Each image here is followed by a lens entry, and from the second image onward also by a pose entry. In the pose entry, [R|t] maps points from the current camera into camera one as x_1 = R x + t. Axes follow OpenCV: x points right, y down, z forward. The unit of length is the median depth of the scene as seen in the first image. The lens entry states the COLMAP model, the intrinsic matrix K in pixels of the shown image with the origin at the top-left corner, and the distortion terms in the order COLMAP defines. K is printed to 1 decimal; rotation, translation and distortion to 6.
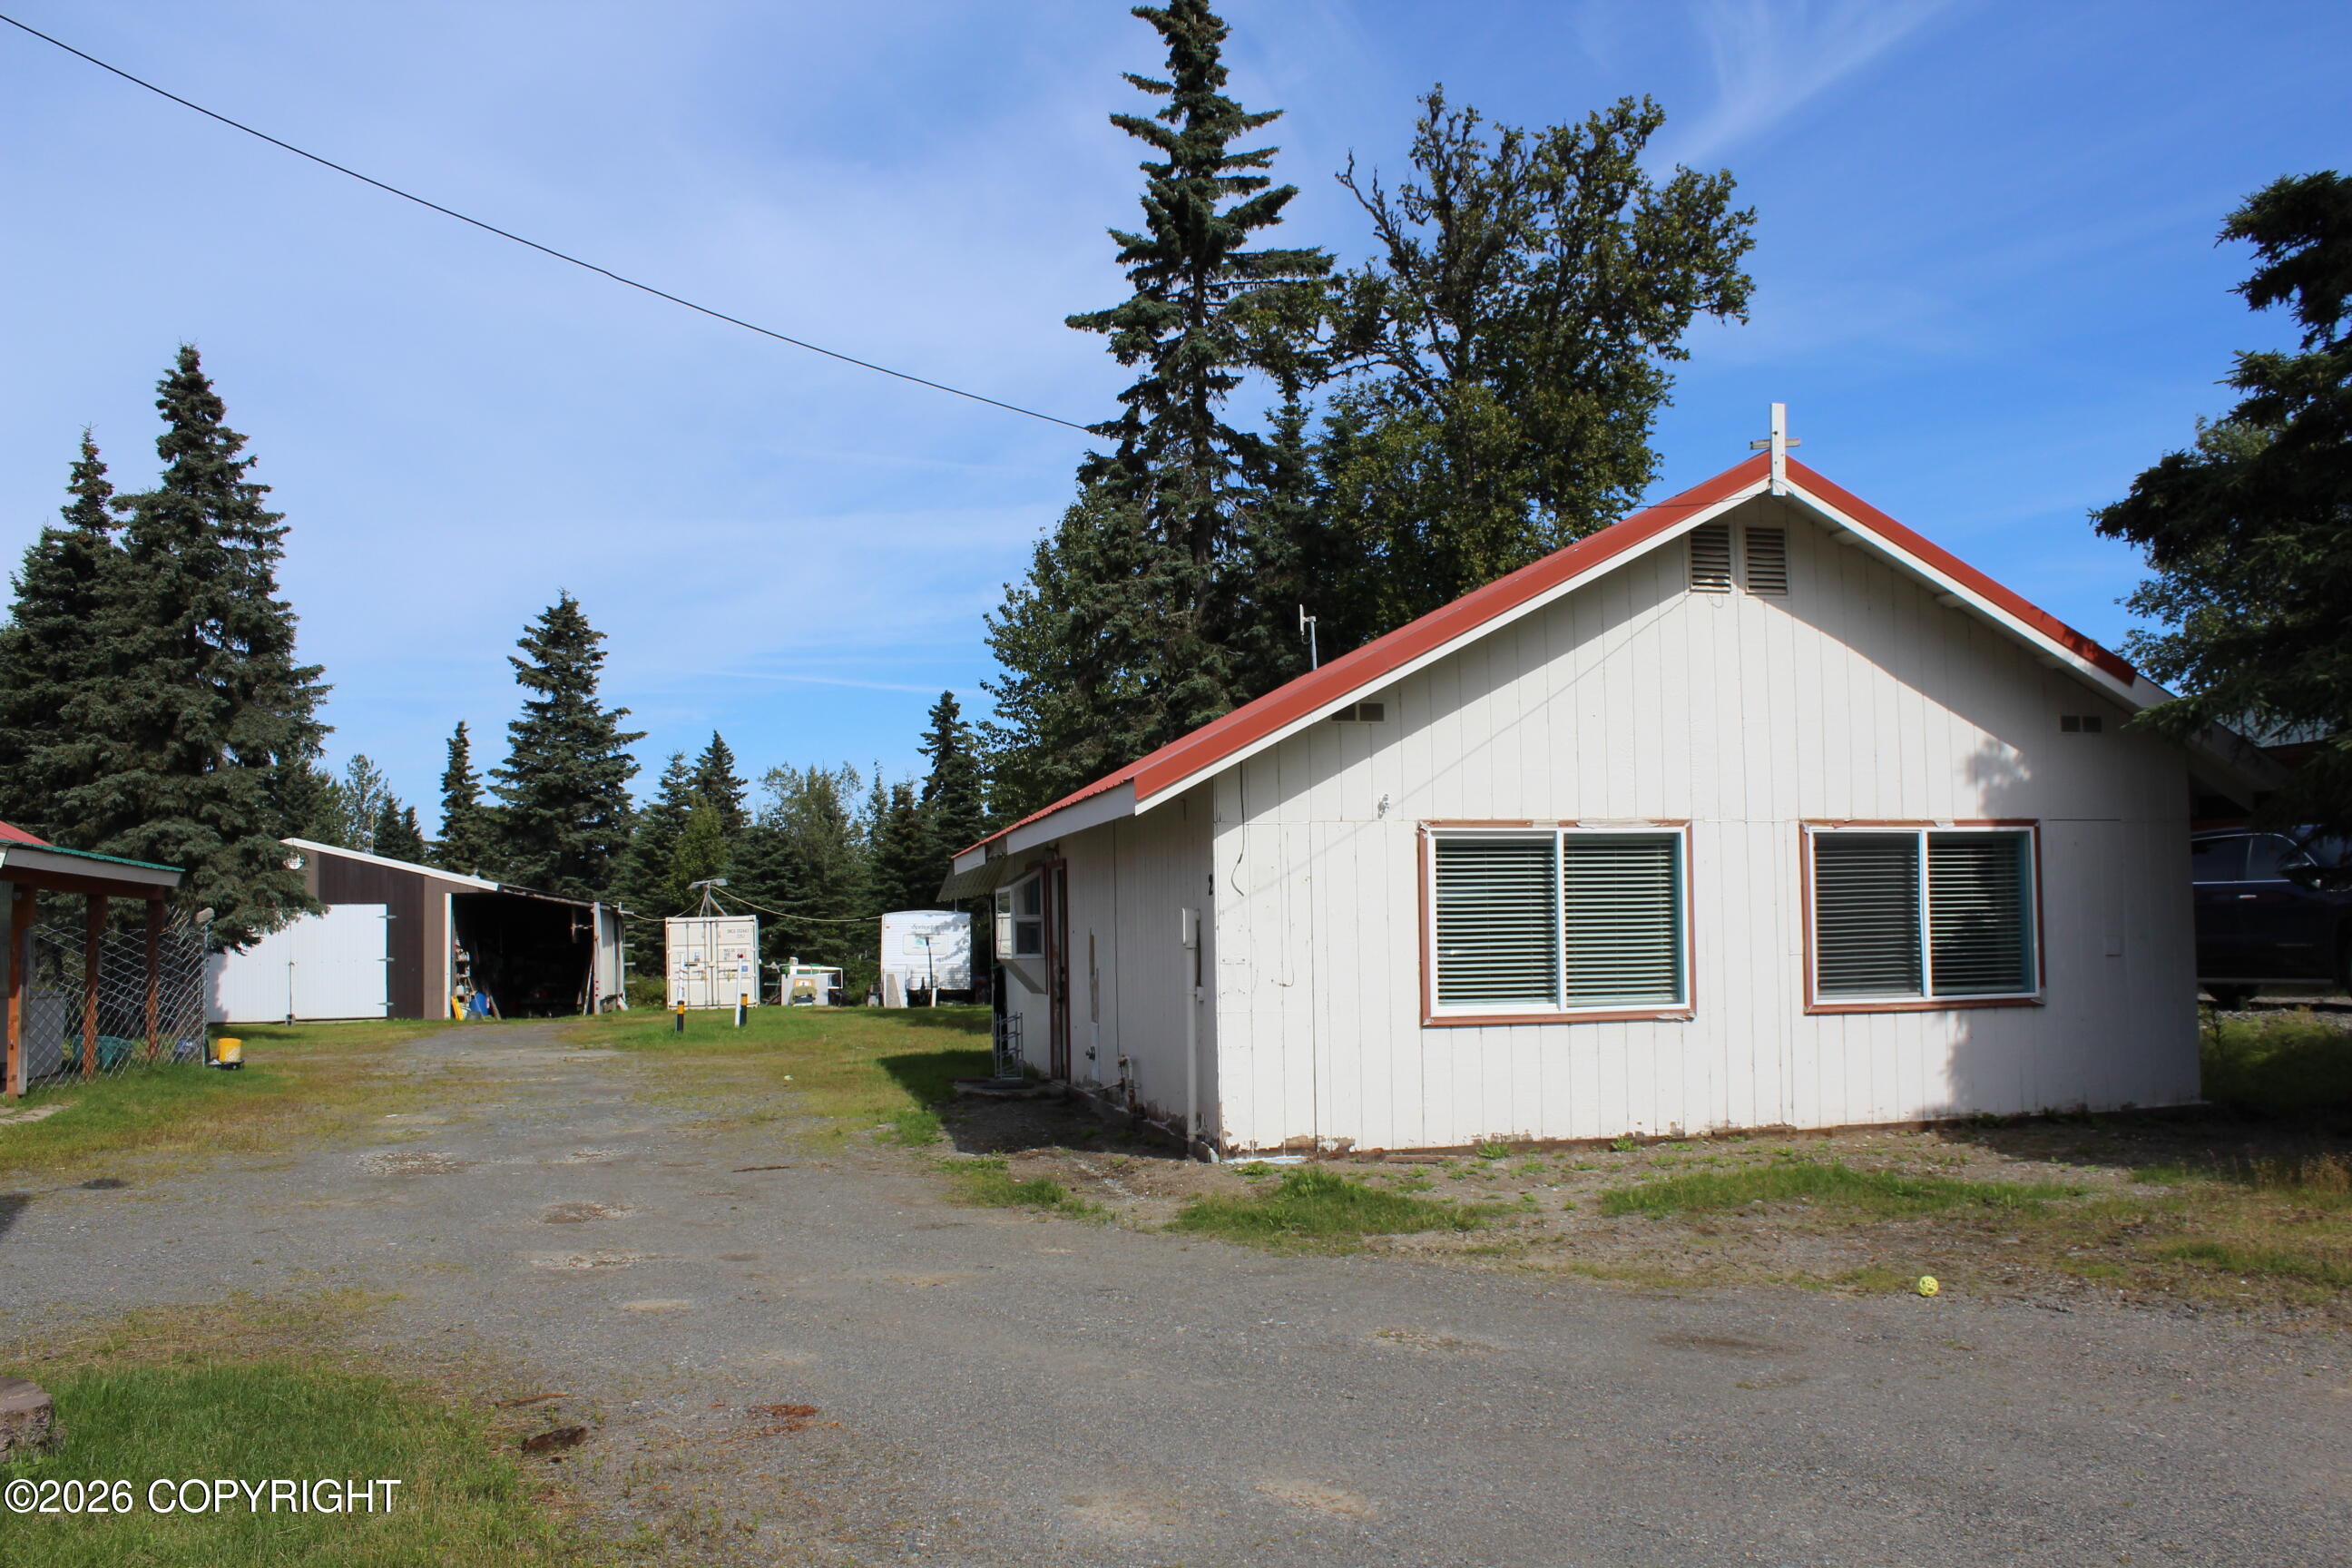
lens RADIAL K [[1976.4, 0, 1191.2], [0, 1976.4, 800.5], [0, 0, 1]] dist [-0.165538, 0.143654]
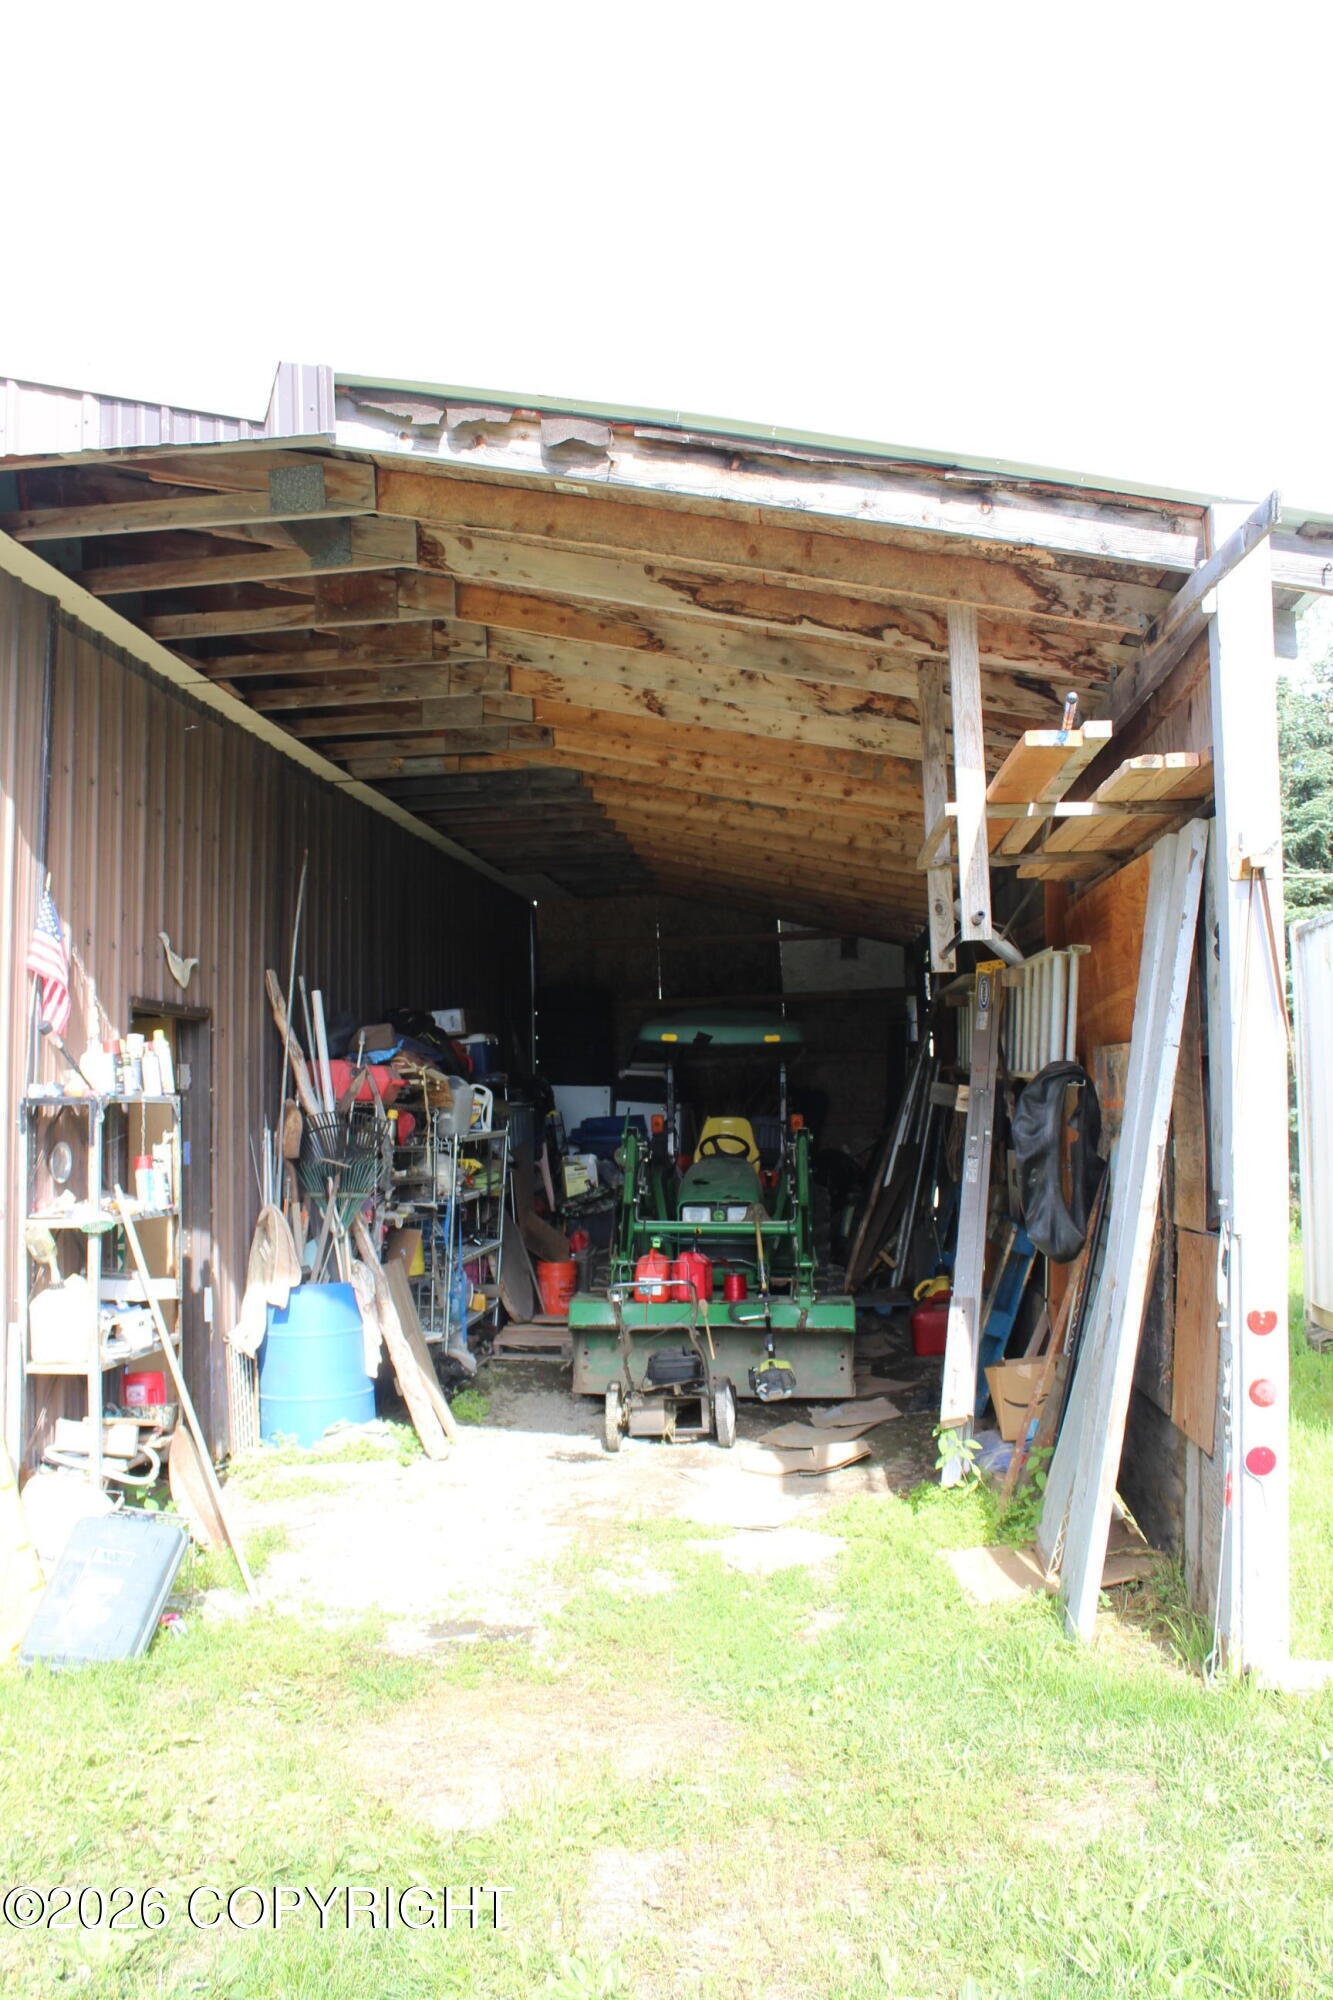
lens RADIAL K [[1680.6, 0, 667.8], [0, 1680.6, 1003.1], [0, 0, 1]] dist [-0.165538, 0.143654]
pose [[0.950930, -0.005855, -0.309352, -0.473674], [0.012706, 0.999717, 0.020136, 0.116223], [0.309146, -0.023078, 0.950734, 1.406043]]
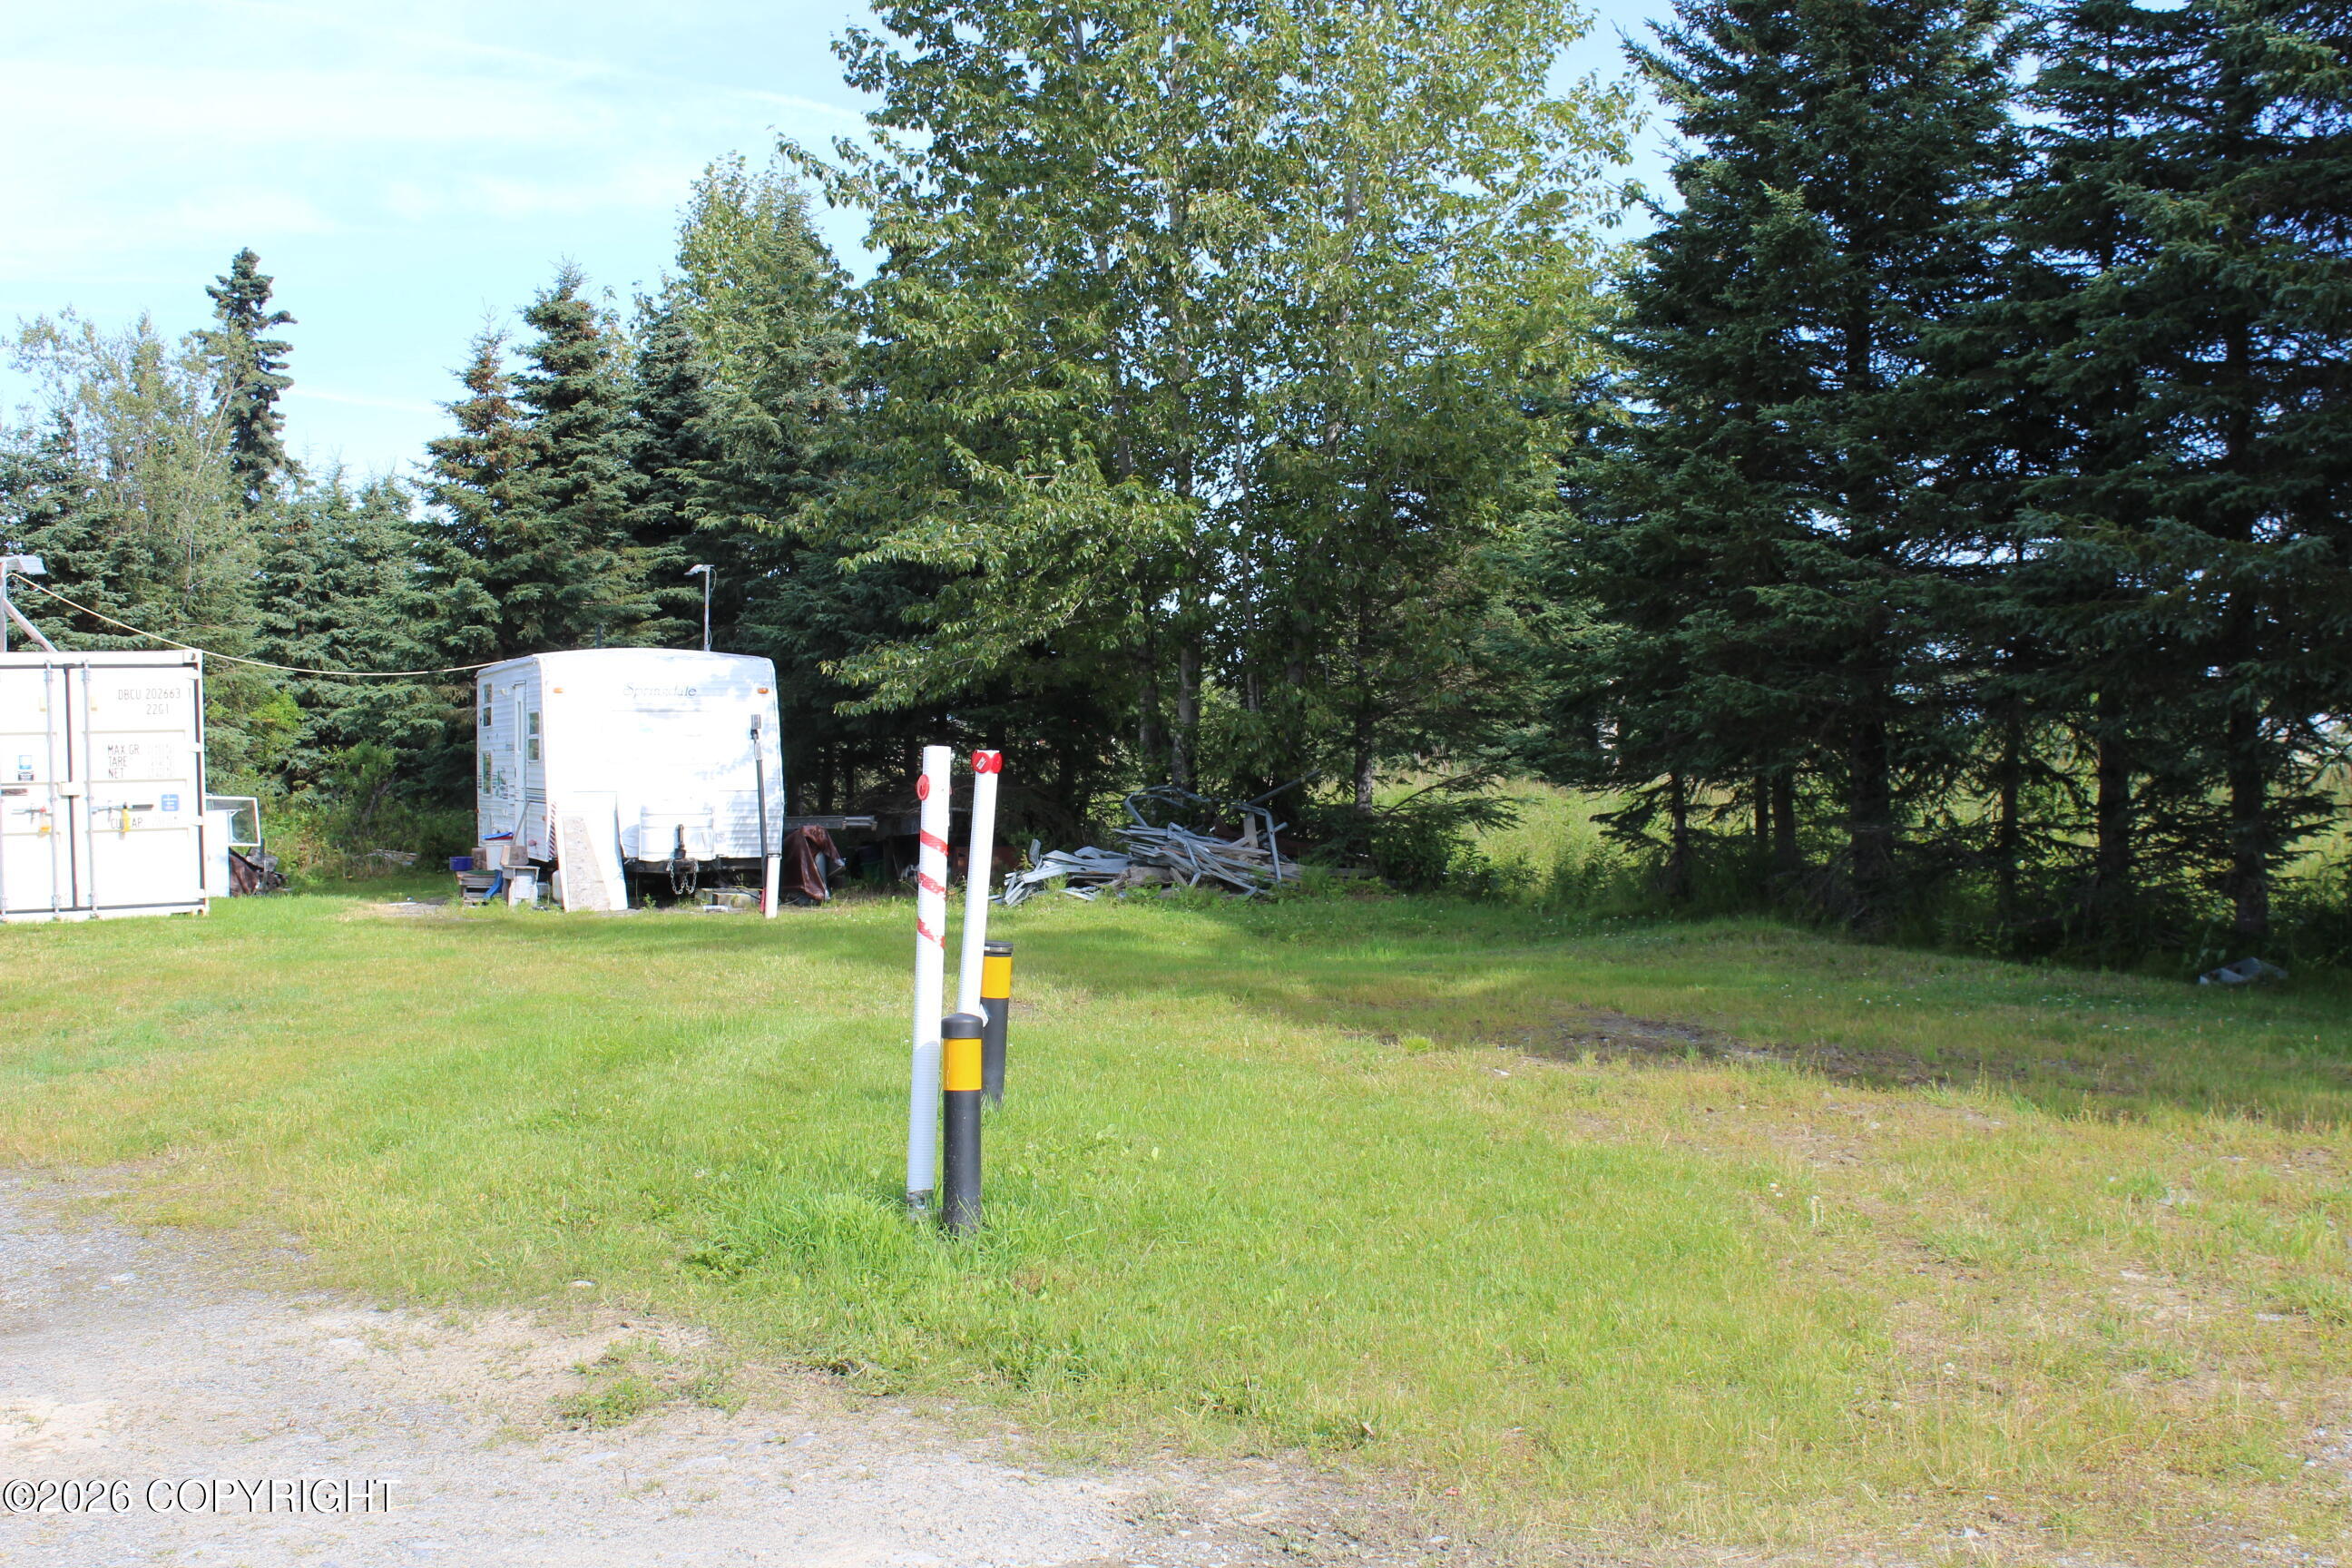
lens RADIAL K [[2822.3, 0, 1165.0], [0, 2822.3, 788.8], [0, 0, 1]] dist [-0.048813, 0.000000]
pose [[0.960477, 0.007628, 0.278253, -0.311392], [-0.030666, 0.996440, 0.078535, 0.061478], [-0.276663, -0.083964, 0.957292, 0.749751]]
